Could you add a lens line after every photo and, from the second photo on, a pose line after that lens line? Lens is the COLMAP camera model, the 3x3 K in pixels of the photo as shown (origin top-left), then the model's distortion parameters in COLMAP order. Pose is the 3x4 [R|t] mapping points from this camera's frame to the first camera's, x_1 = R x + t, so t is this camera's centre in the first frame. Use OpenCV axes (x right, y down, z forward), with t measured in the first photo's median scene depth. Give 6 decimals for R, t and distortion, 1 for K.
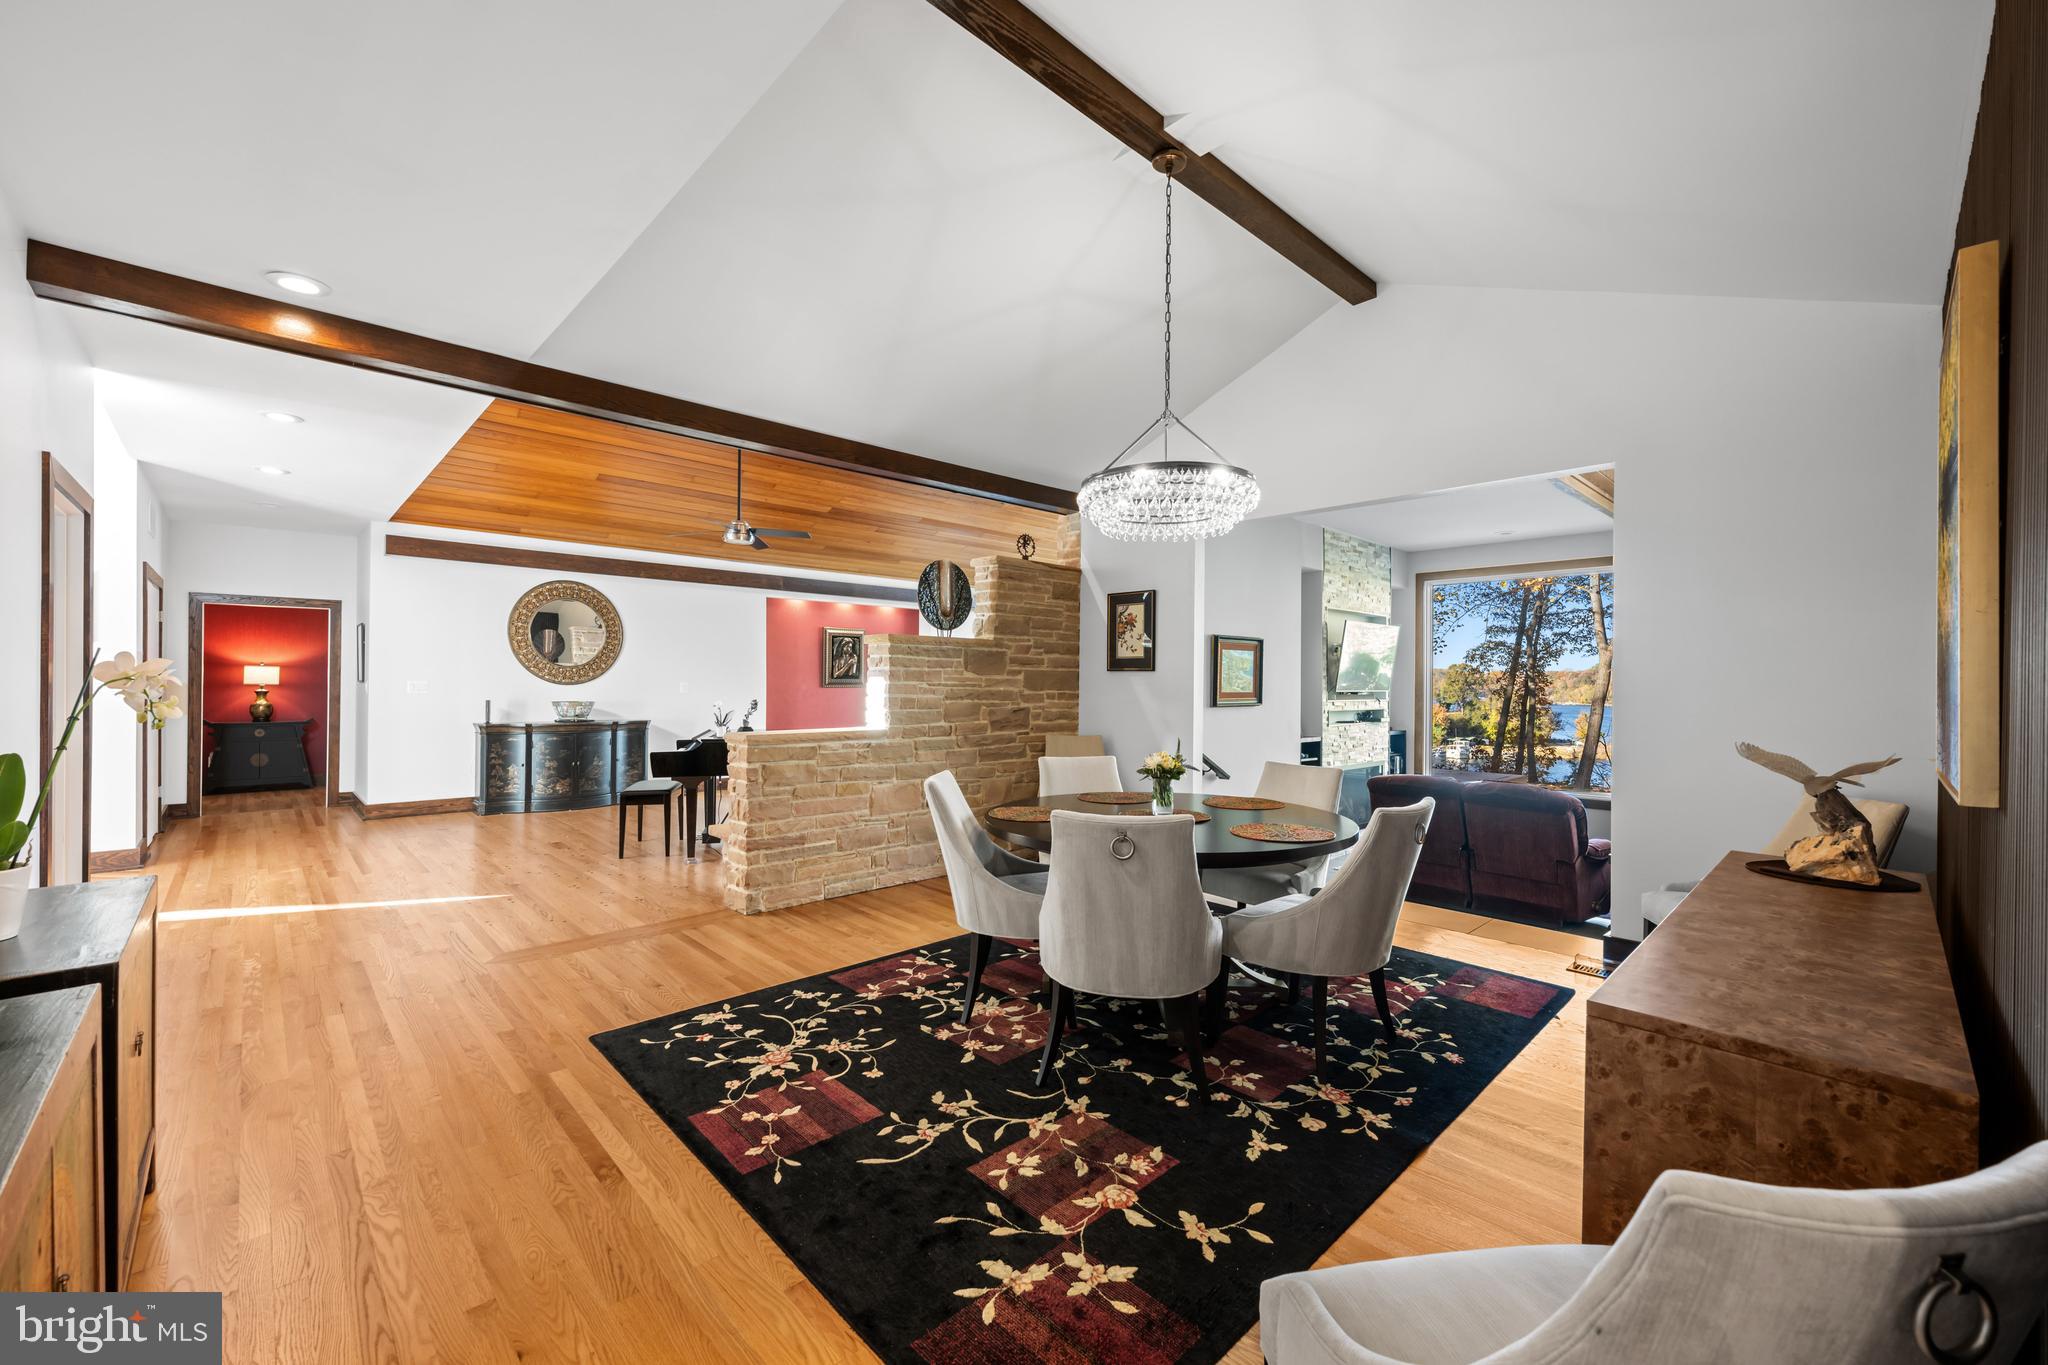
lens RADIAL K [[813.3, 0, 1014.7], [0, 813.3, 680.7], [0, 0, 1]] dist [-0.000178, 0.000205]
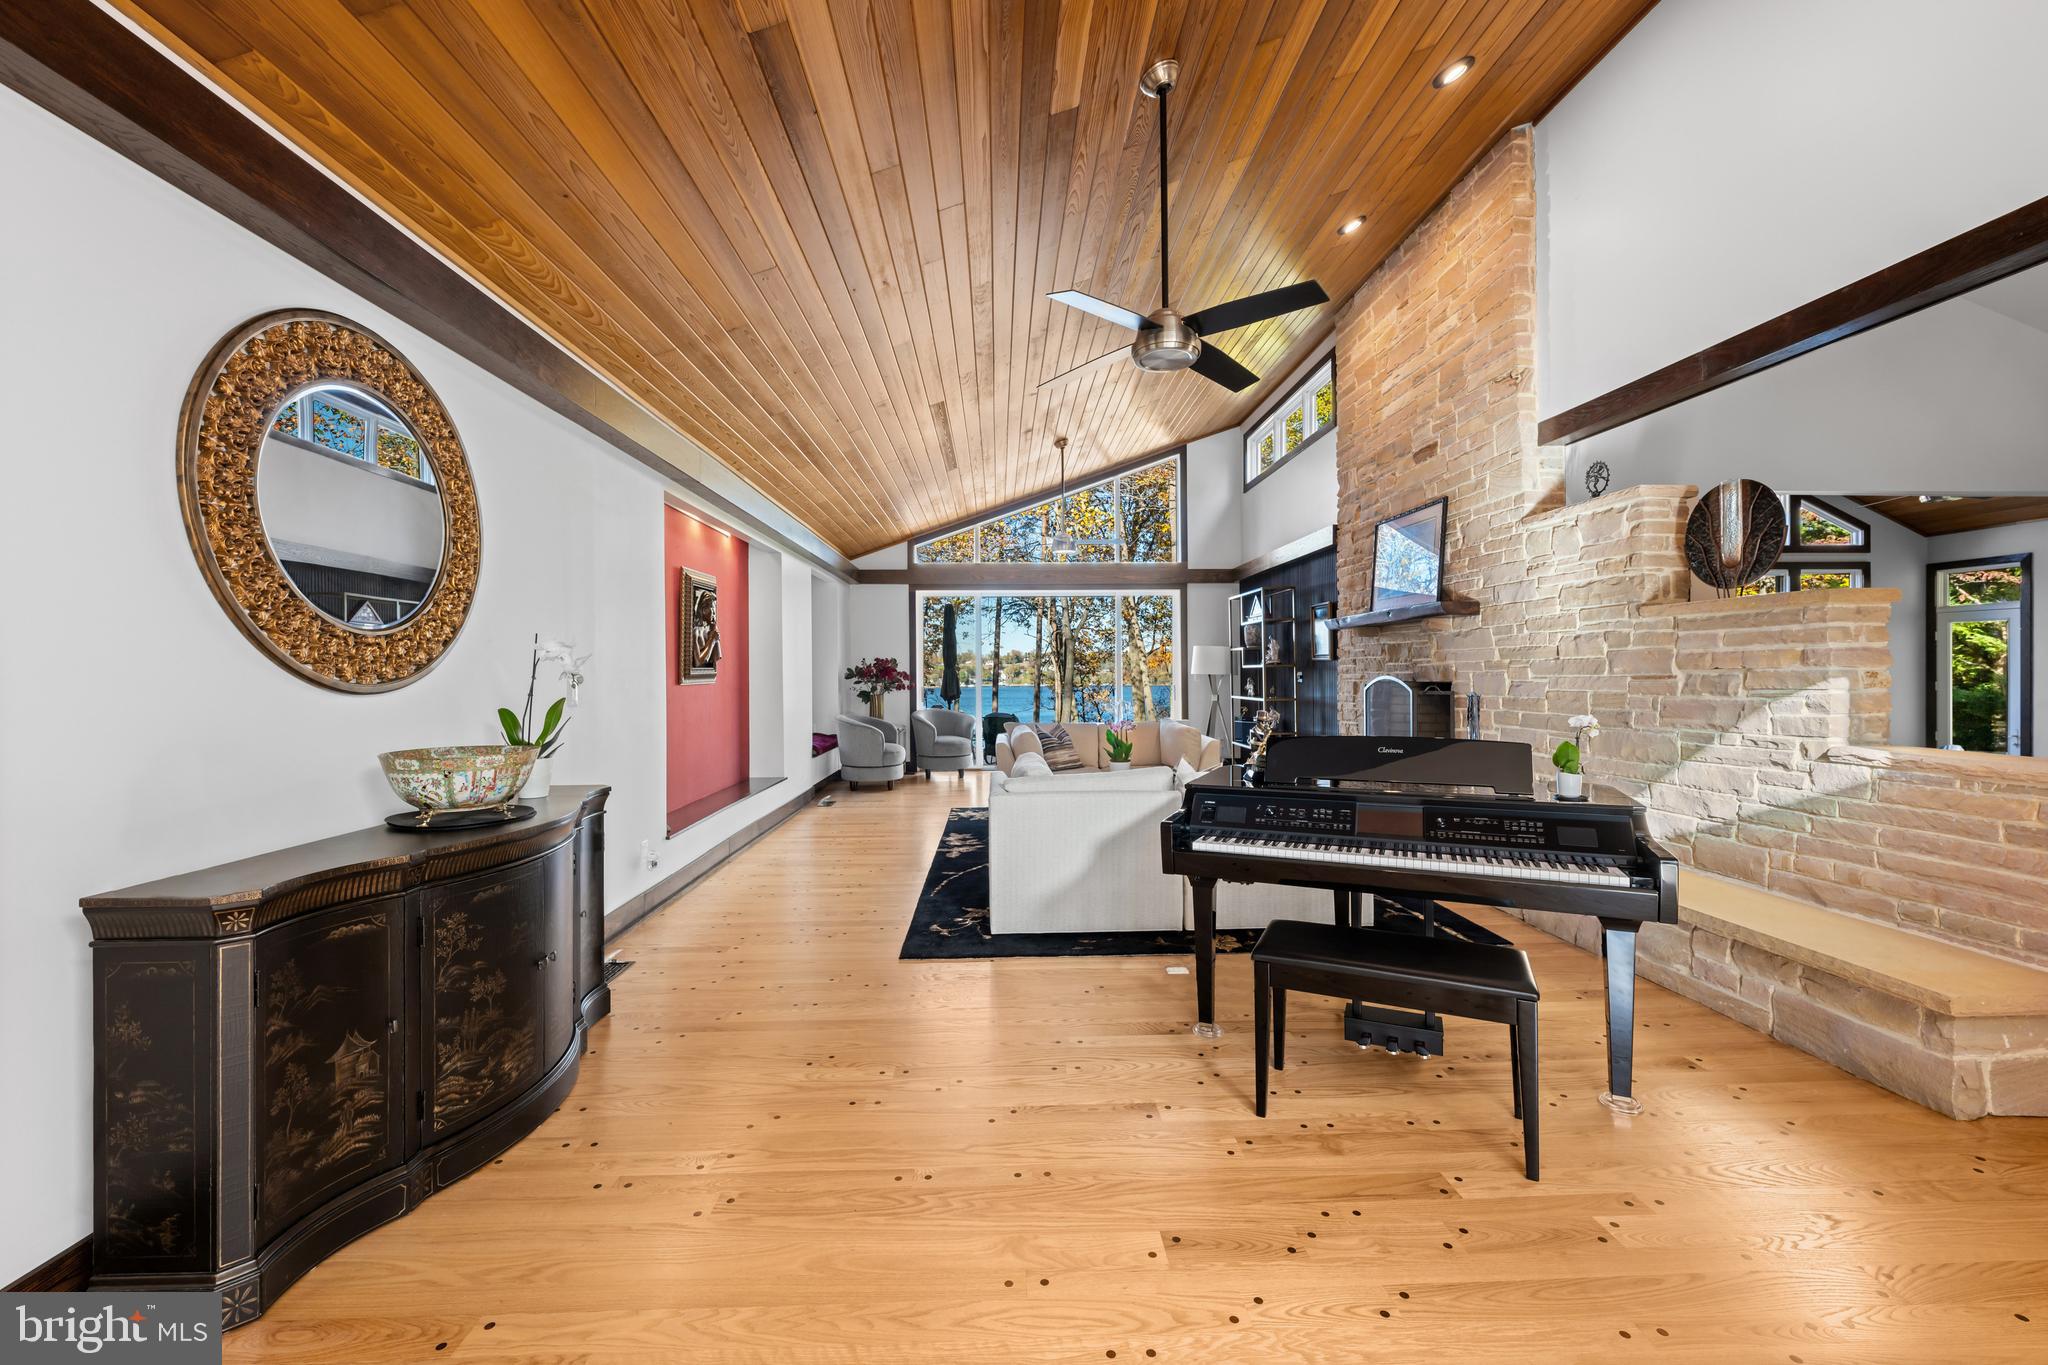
lens RADIAL K [[813.3, 0, 1024.7], [0, 813.3, 669.8], [0, 0, 1]] dist [-0.000178, 0.000205]
pose [[0.660281, -0.009169, 0.750962, -0.889255], [0.007446, 0.999956, 0.005662, -0.004049], [-0.750982, 0.001853, 0.660321, 0.932612]]
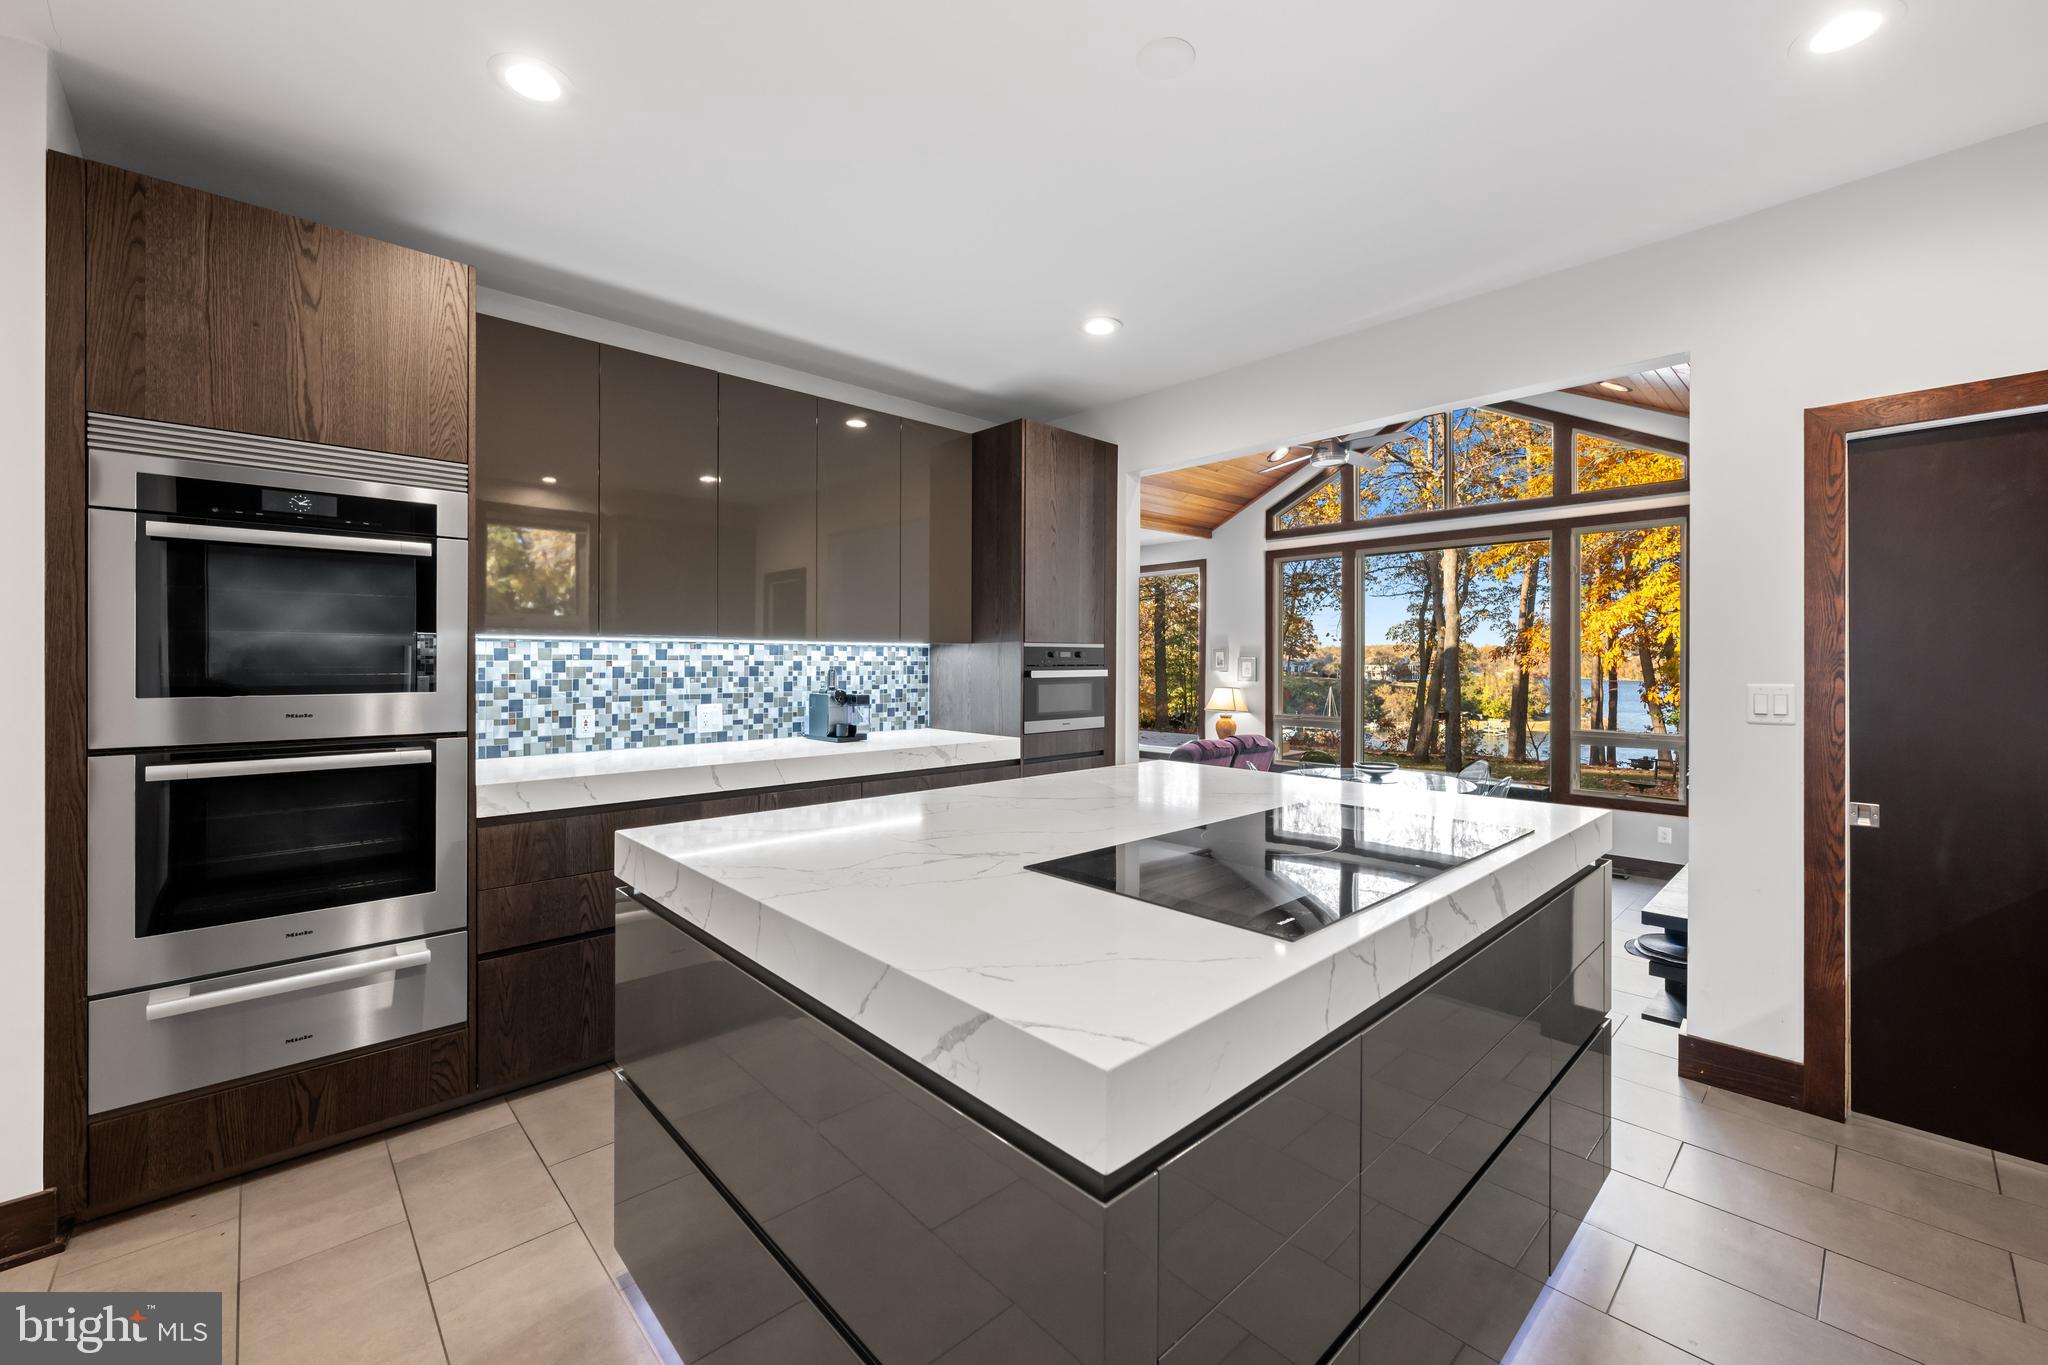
lens RADIAL K [[813.3, 0, 1015.6], [0, 813.3, 666.2], [0, 0, 1]] dist [-0.000178, 0.000205]
pose [[0.999944, -0.008395, -0.006425, 0.584614], [0.008452, 0.999924, 0.008968, -0.004887], [0.006349, -0.009022, 0.999939, -0.310299]]
